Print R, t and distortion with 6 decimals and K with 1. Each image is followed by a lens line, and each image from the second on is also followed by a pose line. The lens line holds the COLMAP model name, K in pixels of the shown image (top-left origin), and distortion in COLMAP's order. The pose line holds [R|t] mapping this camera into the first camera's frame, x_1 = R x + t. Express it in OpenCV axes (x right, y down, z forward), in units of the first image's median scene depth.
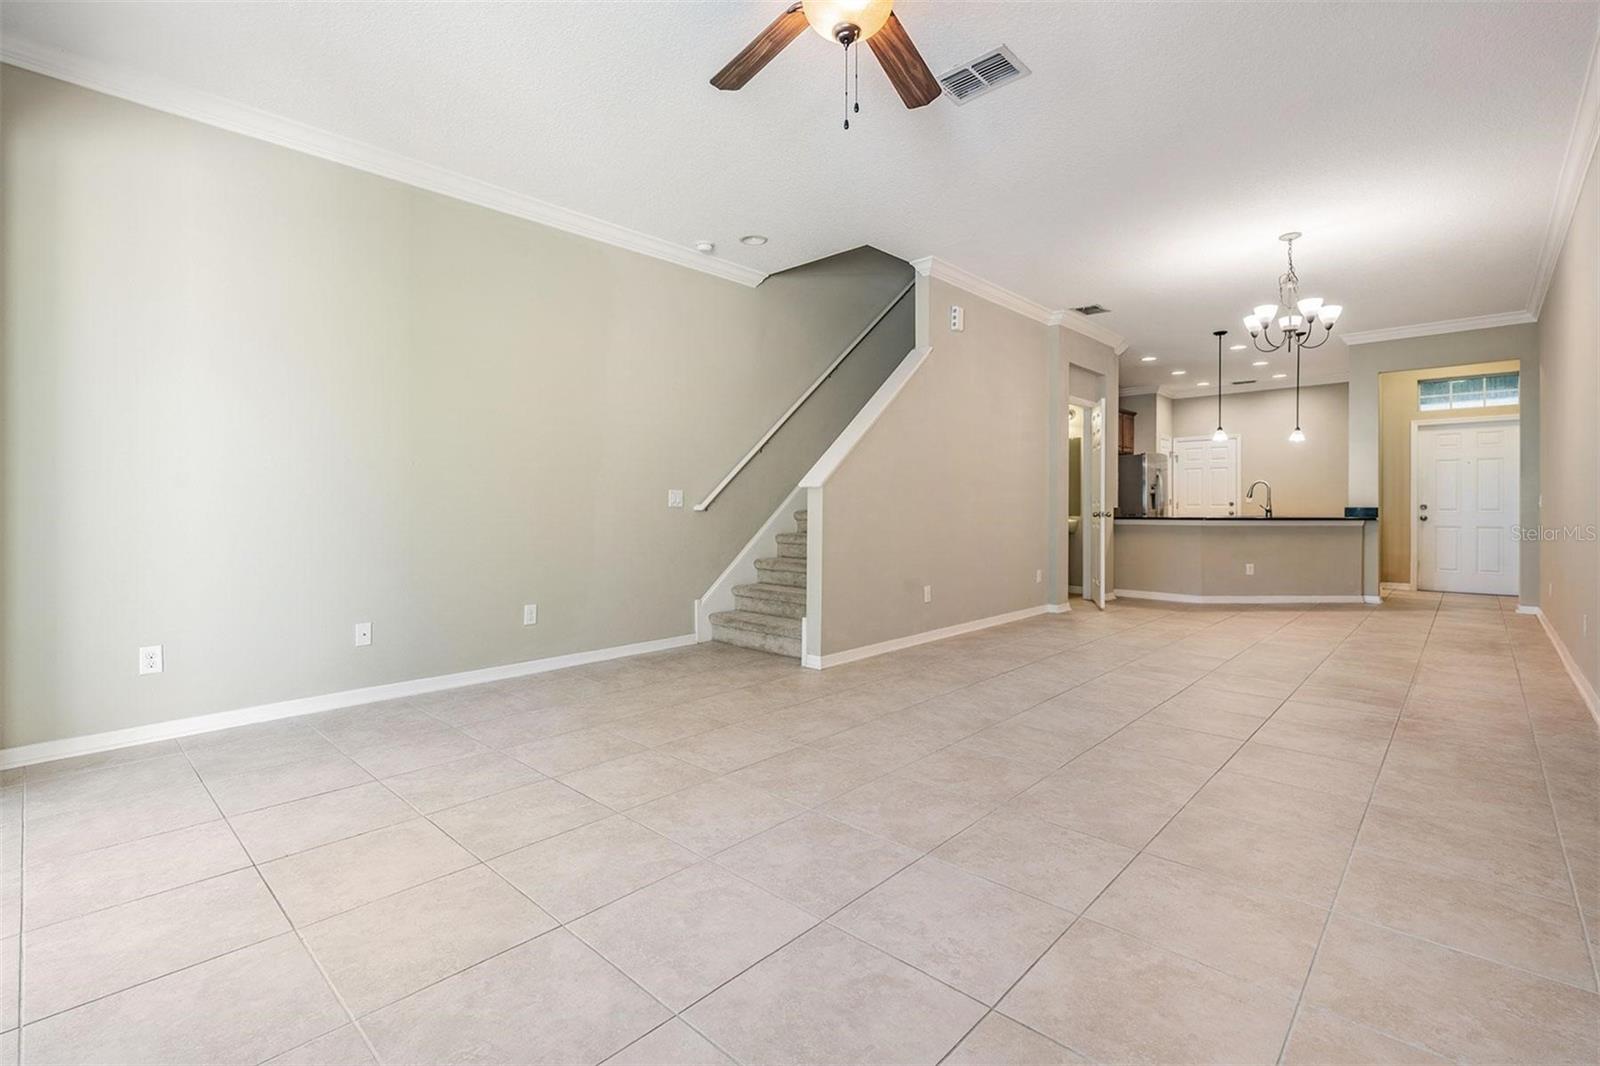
lens RADIAL K [[723.3, 0, 789.7], [0, 723.3, 509.4], [0, 0, 1]] dist [-0.001006, -0.000484]
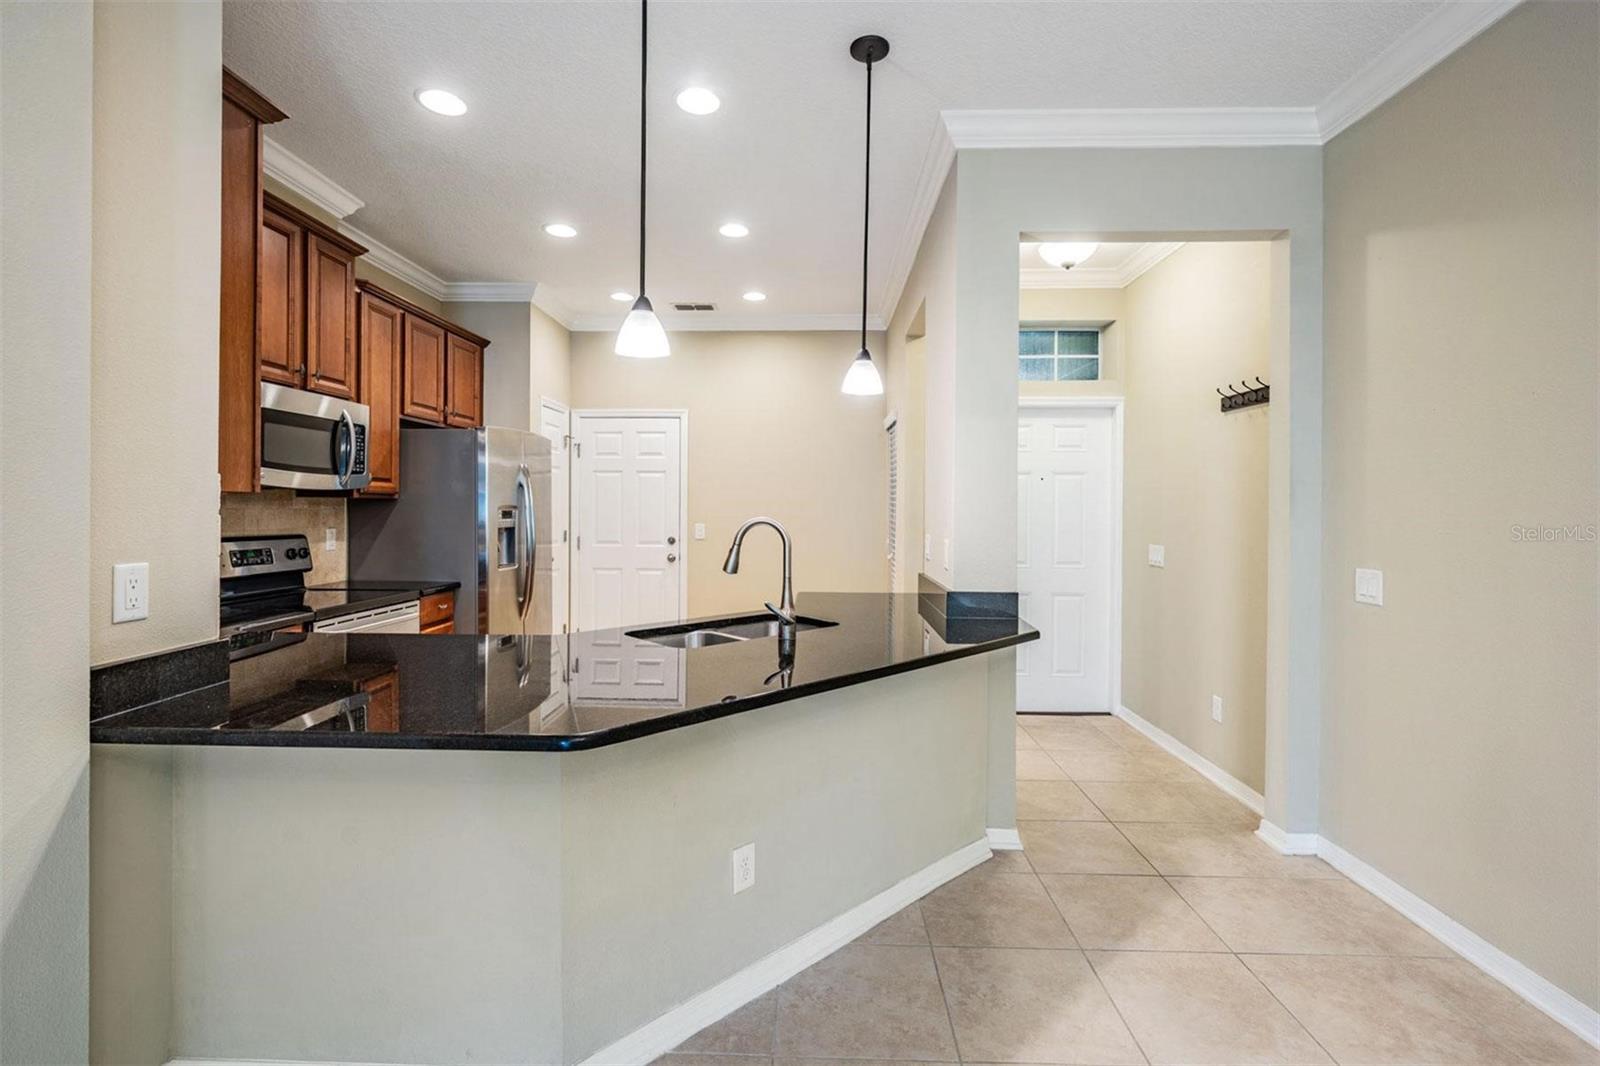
lens RADIAL K [[723.3, 0, 799.2], [0, 723.3, 519.2], [0, 0, 1]] dist [-0.001006, -0.000484]
pose [[0.745284, -0.006347, 0.666717, 0.329954], [-0.004341, 0.999887, 0.014372, -0.031598], [-0.666733, -0.013606, 0.745172, 0.547247]]
